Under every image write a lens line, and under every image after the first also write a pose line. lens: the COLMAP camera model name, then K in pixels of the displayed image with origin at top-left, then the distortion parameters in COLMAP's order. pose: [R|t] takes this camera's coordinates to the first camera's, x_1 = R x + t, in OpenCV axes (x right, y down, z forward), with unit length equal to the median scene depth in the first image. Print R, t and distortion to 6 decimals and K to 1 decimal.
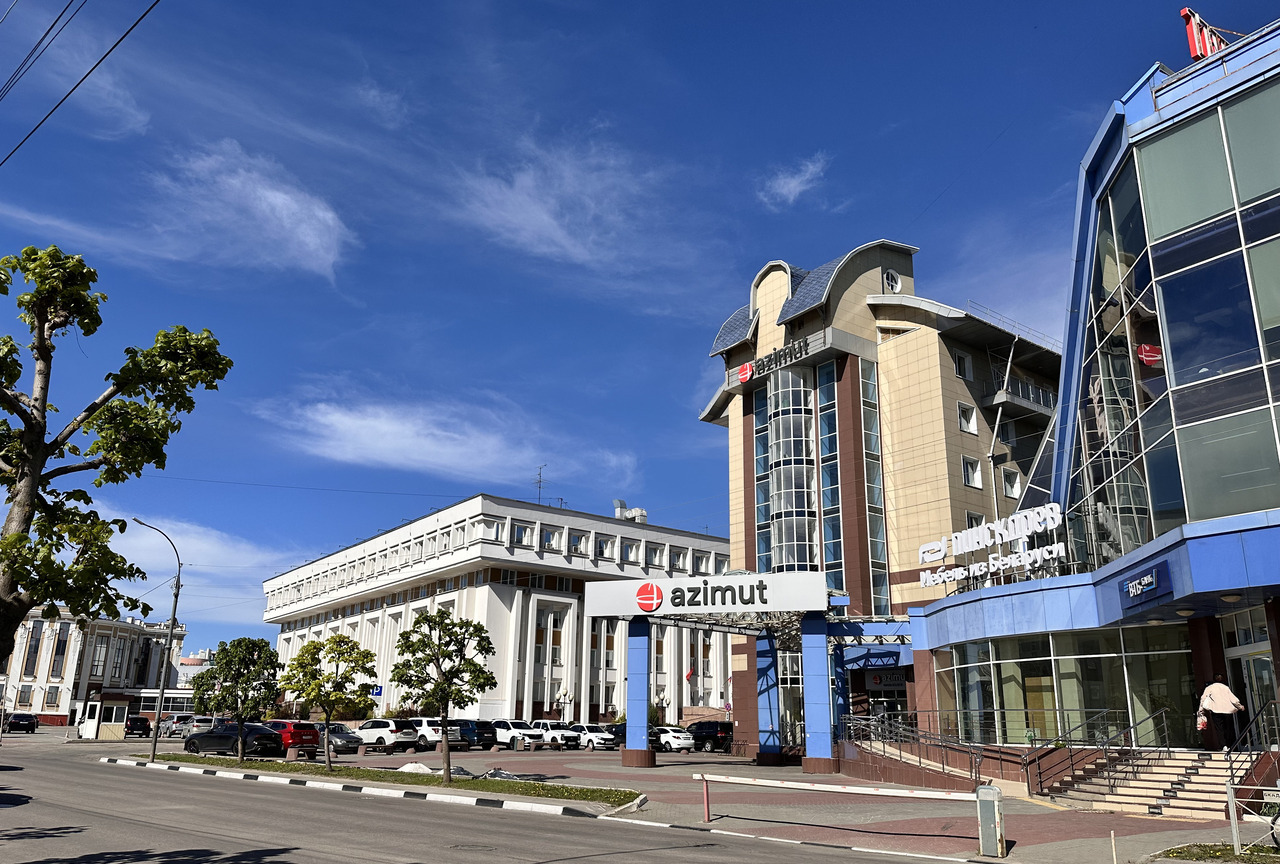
lens RADIAL K [[900.3, 0, 609.9], [0, 900.3, 481.9], [0, 0, 1]] dist [0.071778, -0.074335]
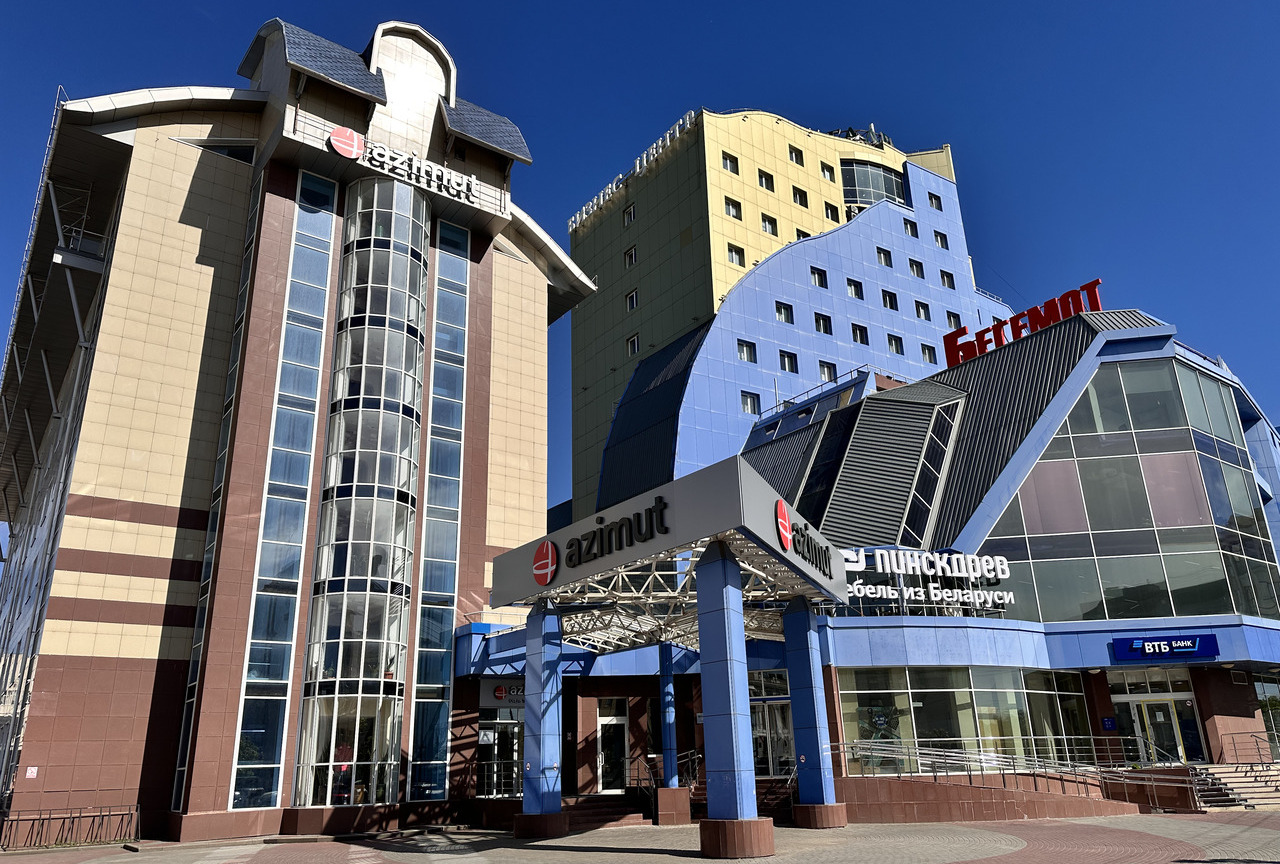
lens RADIAL K [[900.3, 0, 609.9], [0, 900.3, 481.9], [0, 0, 1]] dist [0.071778, -0.074335]
pose [[-0.011865, 0.279817, 0.959980, -0.520406], [-0.239665, 0.931268, -0.274410, 0.296805], [-0.970783, -0.233330, 0.056013, 1.147477]]
